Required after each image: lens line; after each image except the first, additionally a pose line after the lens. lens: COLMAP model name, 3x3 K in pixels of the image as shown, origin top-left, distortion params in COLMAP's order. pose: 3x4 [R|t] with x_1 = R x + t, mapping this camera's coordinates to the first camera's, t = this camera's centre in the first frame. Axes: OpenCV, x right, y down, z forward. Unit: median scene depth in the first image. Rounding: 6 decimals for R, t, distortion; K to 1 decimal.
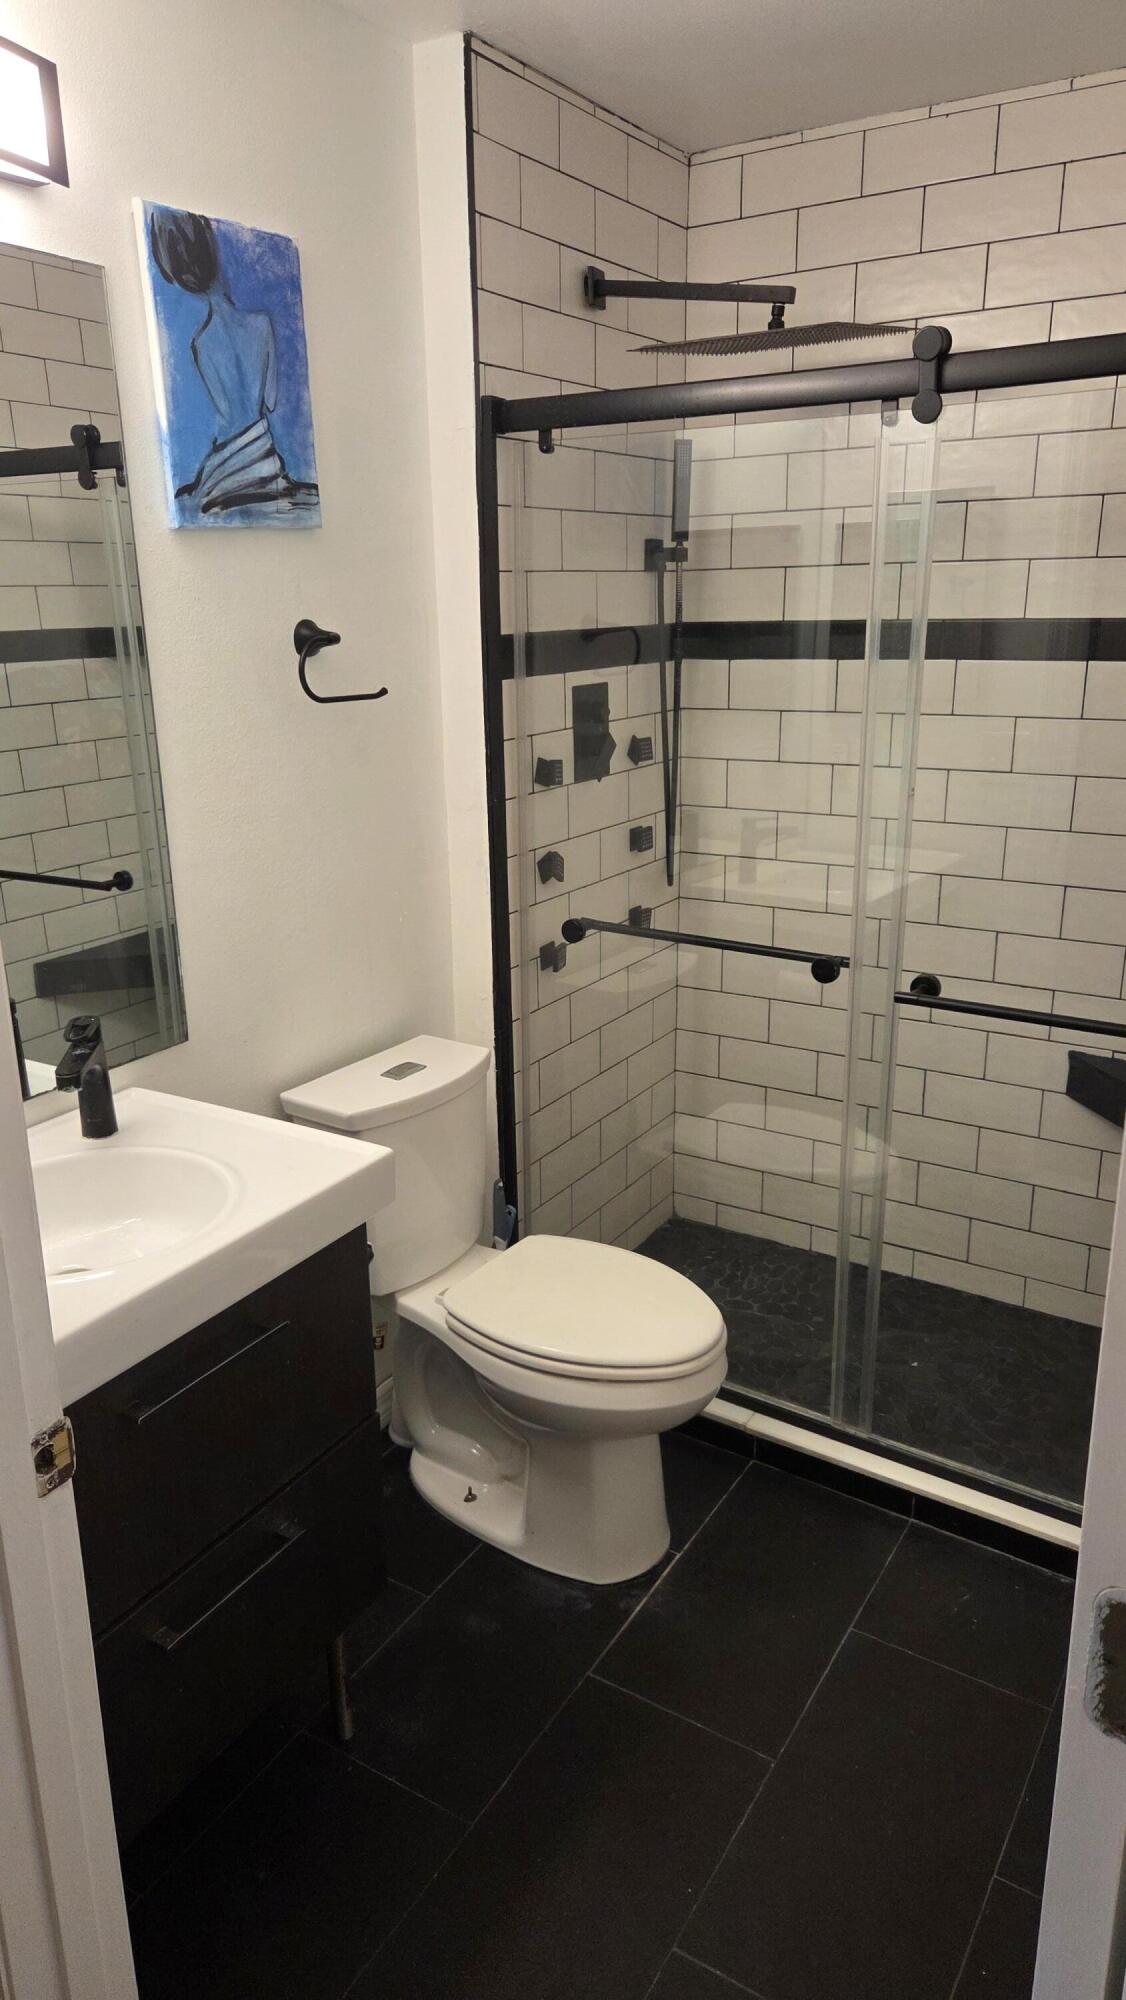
lens RADIAL K [[1334.7, 0, 568.9], [0, 1334.7, 1001.2], [0, 0, 1]] dist [0.074396, -0.057789]
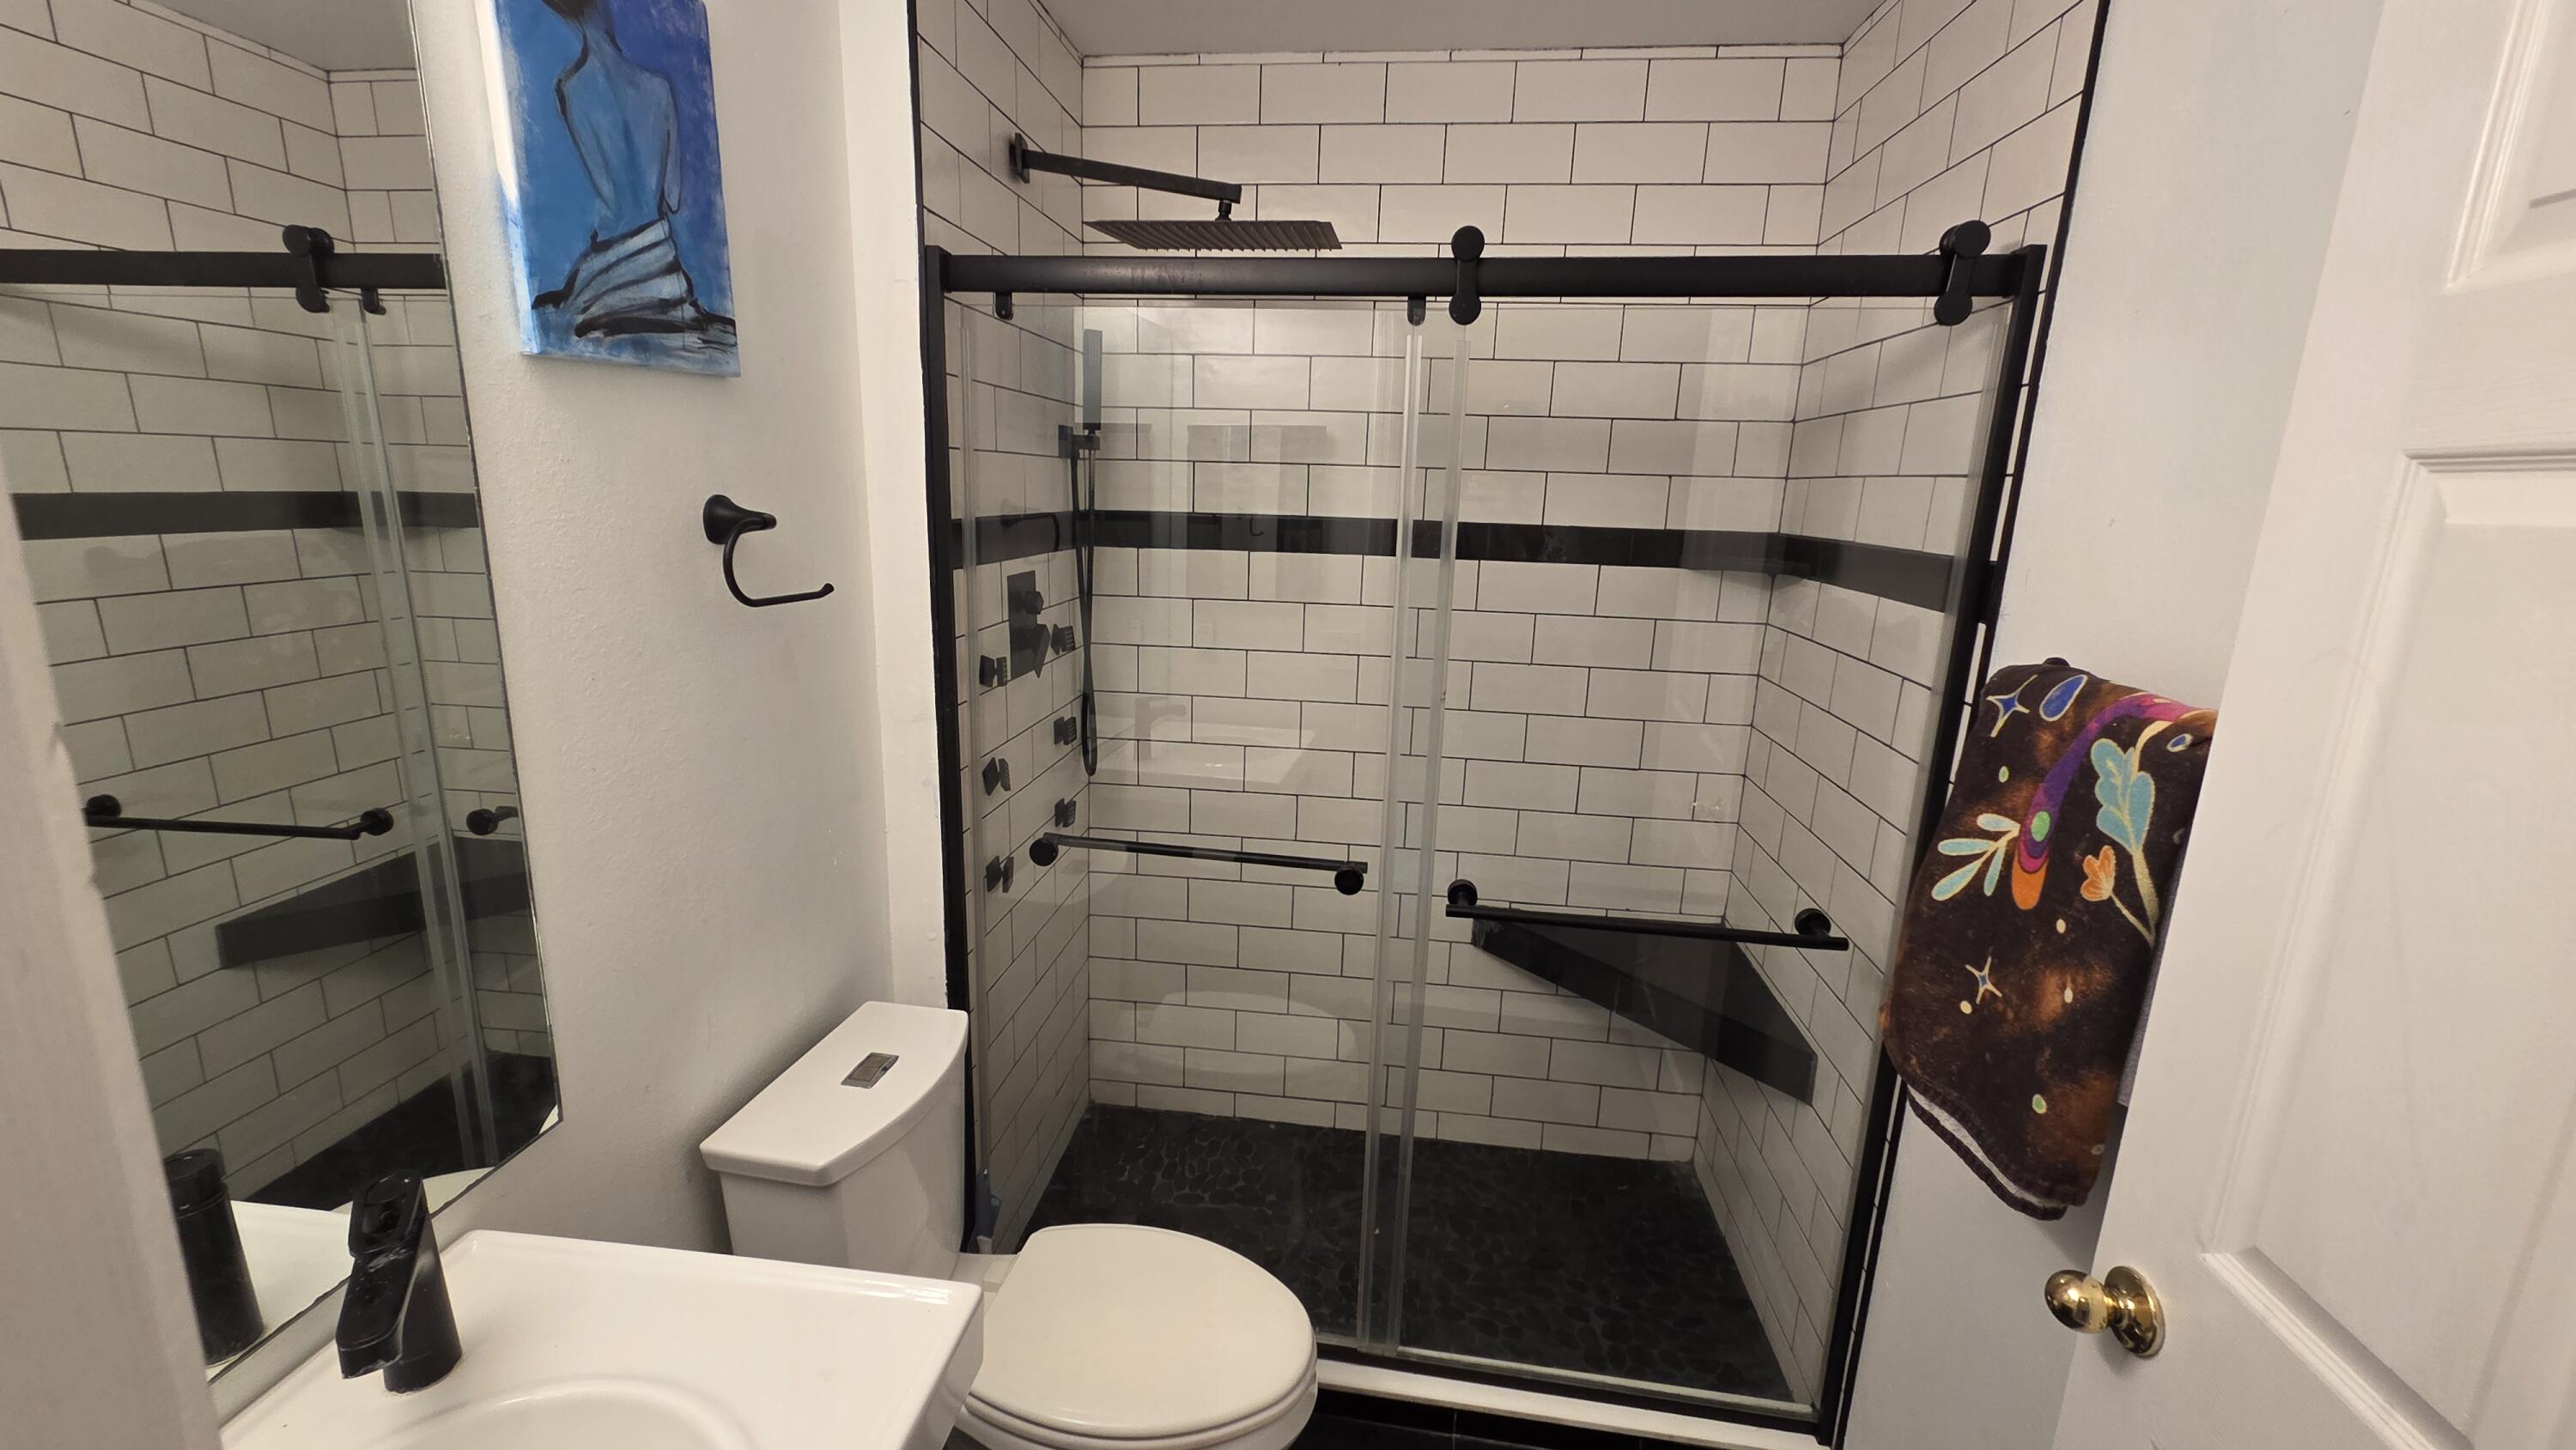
lens RADIAL K [[1047.6, 0, 1277.8], [0, 1047.6, 720.6], [0, 0, 1]] dist [0.009796, -0.002532]
pose [[0.909547, -0.050527, 0.412518, -0.142948], [0.080791, 0.995143, -0.056244, -0.091374], [-0.407672, 0.084484, 0.909212, 0.319550]]
